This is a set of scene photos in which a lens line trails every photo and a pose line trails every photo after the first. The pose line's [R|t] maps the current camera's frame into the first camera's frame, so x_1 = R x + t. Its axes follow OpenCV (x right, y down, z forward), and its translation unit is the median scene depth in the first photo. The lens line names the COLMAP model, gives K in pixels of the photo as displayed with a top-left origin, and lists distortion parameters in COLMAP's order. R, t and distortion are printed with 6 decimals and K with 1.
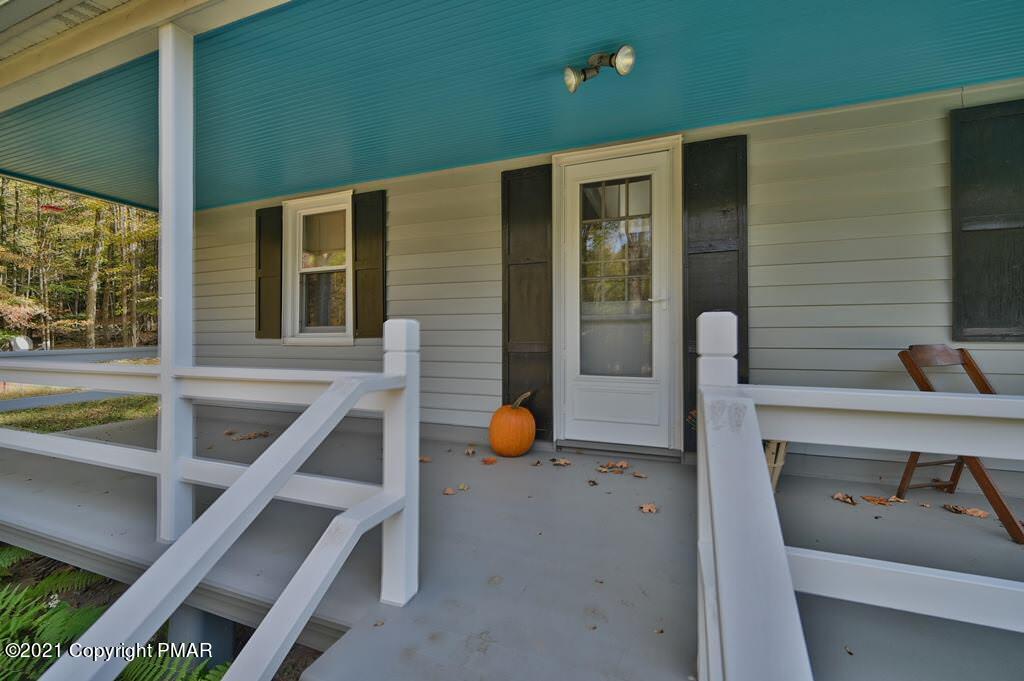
lens RADIAL K [[421.9, 0, 519.2], [0, 421.9, 335.4], [0, 0, 1]] dist [-0.006099, 0.000631]
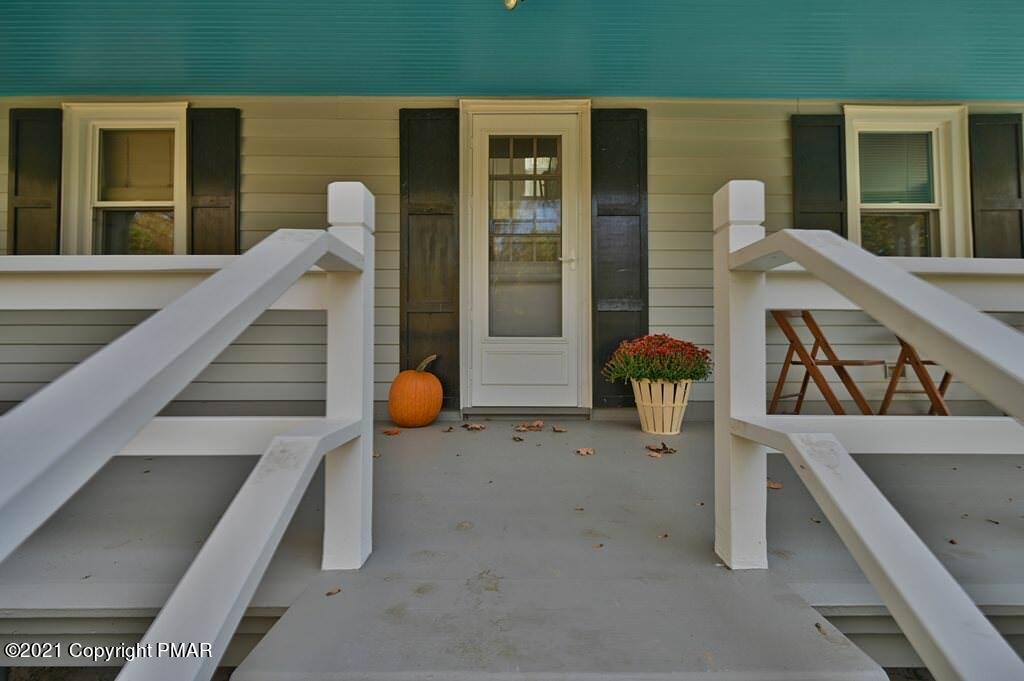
lens RADIAL K [[421.9, 0, 512.7], [0, 421.9, 349.0], [0, 0, 1]] dist [-0.006099, 0.000631]
pose [[0.932920, 0.005101, 0.360047, -0.143081], [-0.001480, 0.999946, -0.010331, 0.129158], [-0.360080, 0.009105, 0.932877, 0.103187]]
